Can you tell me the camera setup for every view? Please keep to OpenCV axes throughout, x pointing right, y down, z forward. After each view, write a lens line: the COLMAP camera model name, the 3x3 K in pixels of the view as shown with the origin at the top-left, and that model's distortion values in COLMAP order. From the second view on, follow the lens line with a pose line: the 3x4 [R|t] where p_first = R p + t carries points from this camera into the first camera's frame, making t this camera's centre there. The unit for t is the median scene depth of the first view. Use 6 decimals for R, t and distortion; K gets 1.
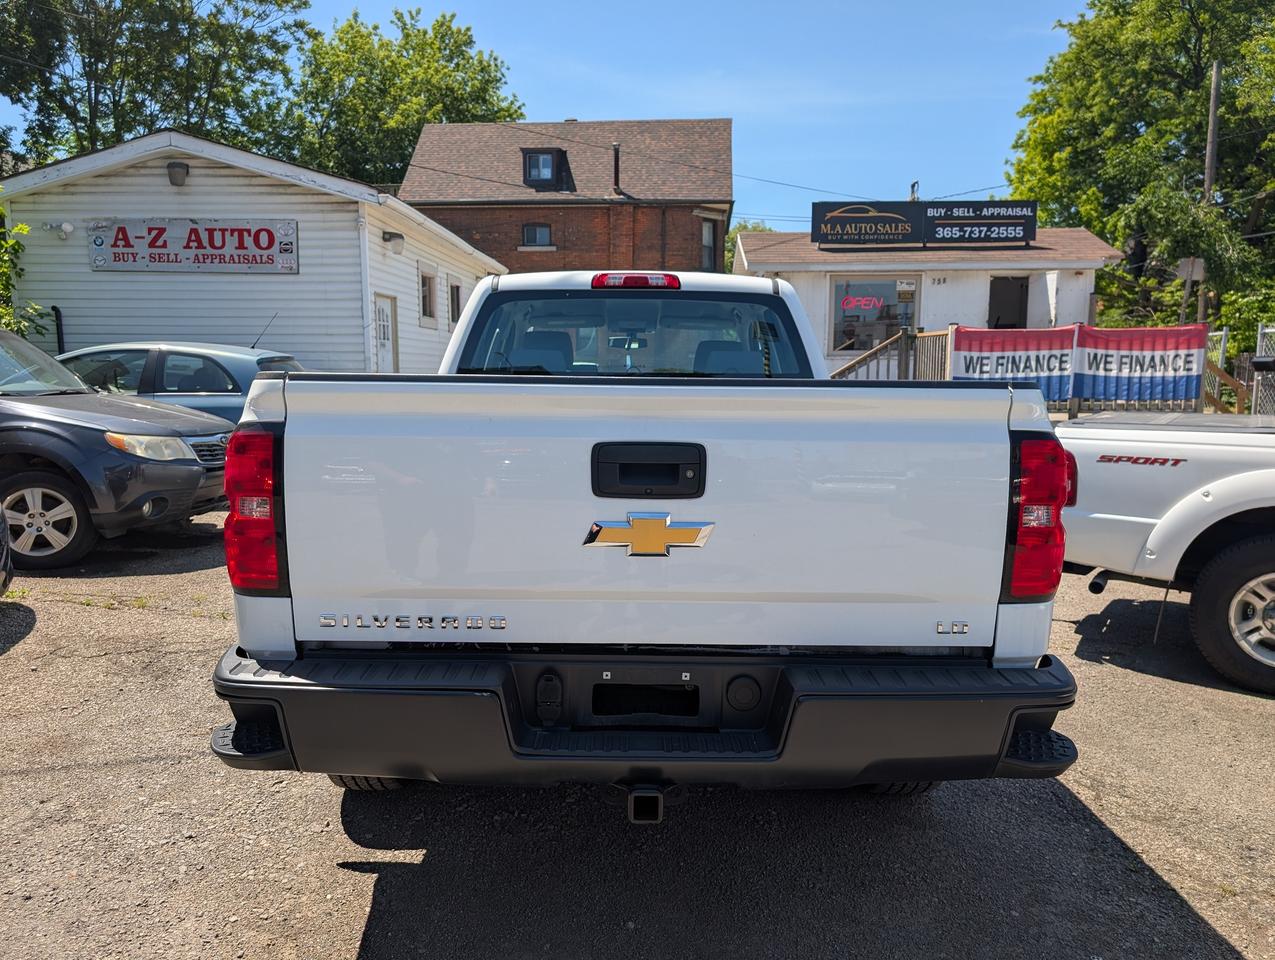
lens RADIAL K [[934.2, 0, 631.4], [0, 934.2, 480.4], [0, 0, 1]] dist [0.004665, -0.001242]
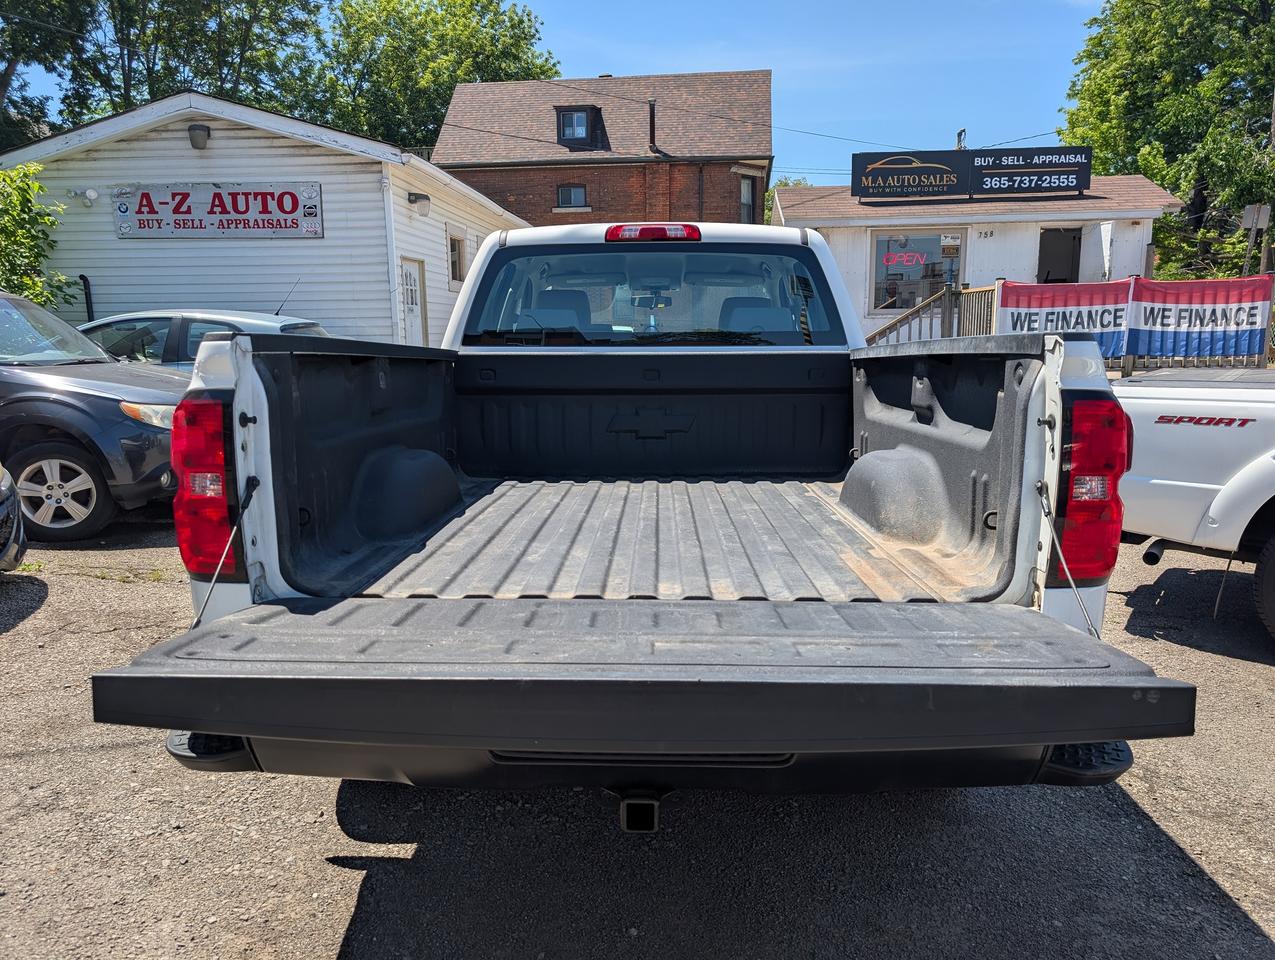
lens RADIAL K [[931.1, 0, 633.4], [0, 931.1, 493.9], [0, 0, 1]] dist [0.008545, -0.004544]
pose [[0.999093, -0.006296, -0.042106, 0.008751], [0.008501, 0.998590, 0.052399, -0.001032], [0.041717, -0.052710, 0.997738, 0.022400]]
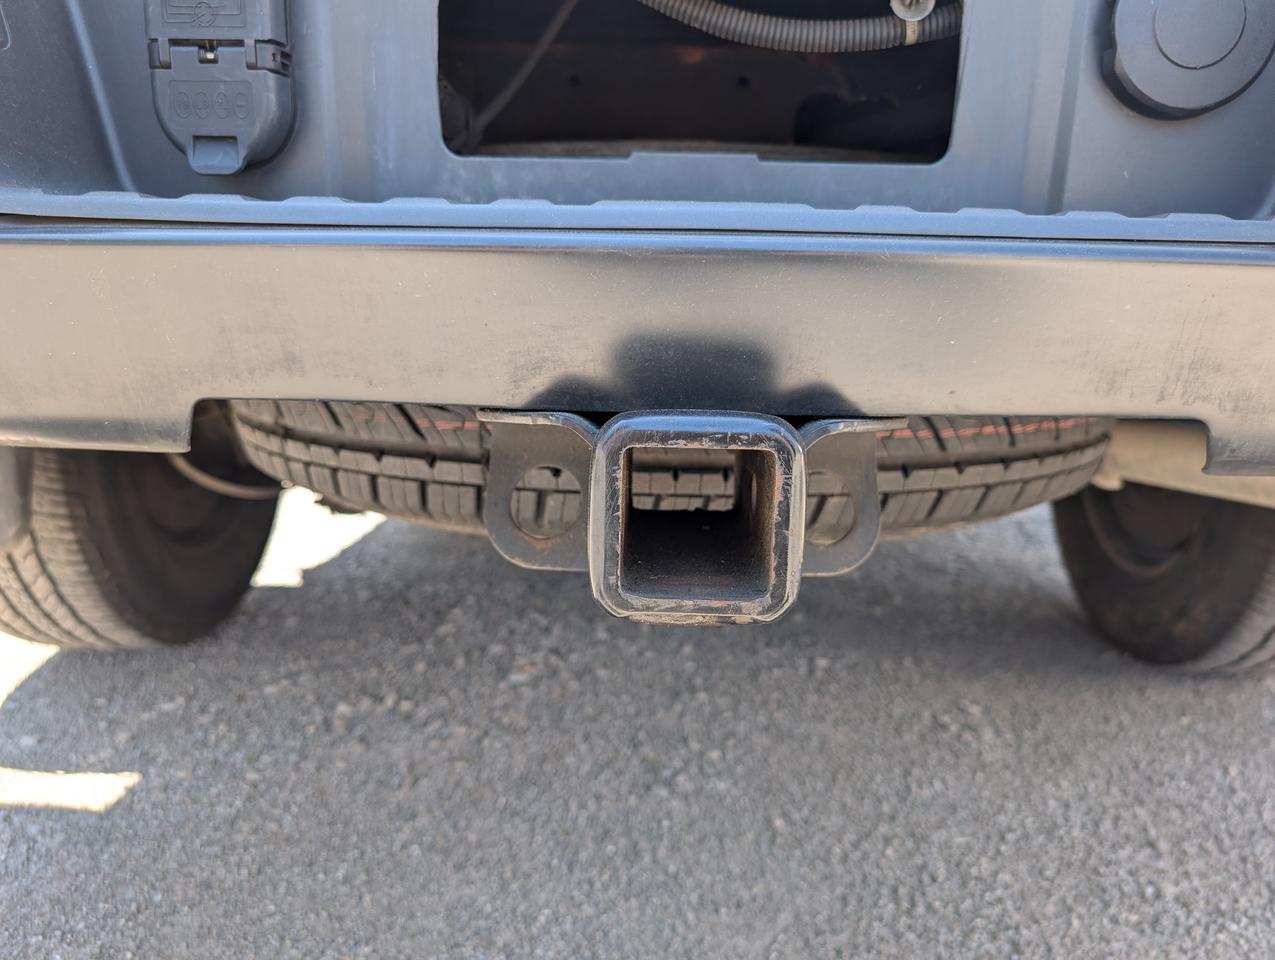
lens RADIAL K [[940.1, 0, 637.5], [0, 940.1, 480.0], [0, 0, 1]] dist [0.010022, -0.019849]
pose [[0.999446, 0.005199, -0.032866, 0.002029], [-0.003404, 0.998511, 0.054452, 0.060496], [0.033100, -0.054310, 0.997975, 0.150857]]
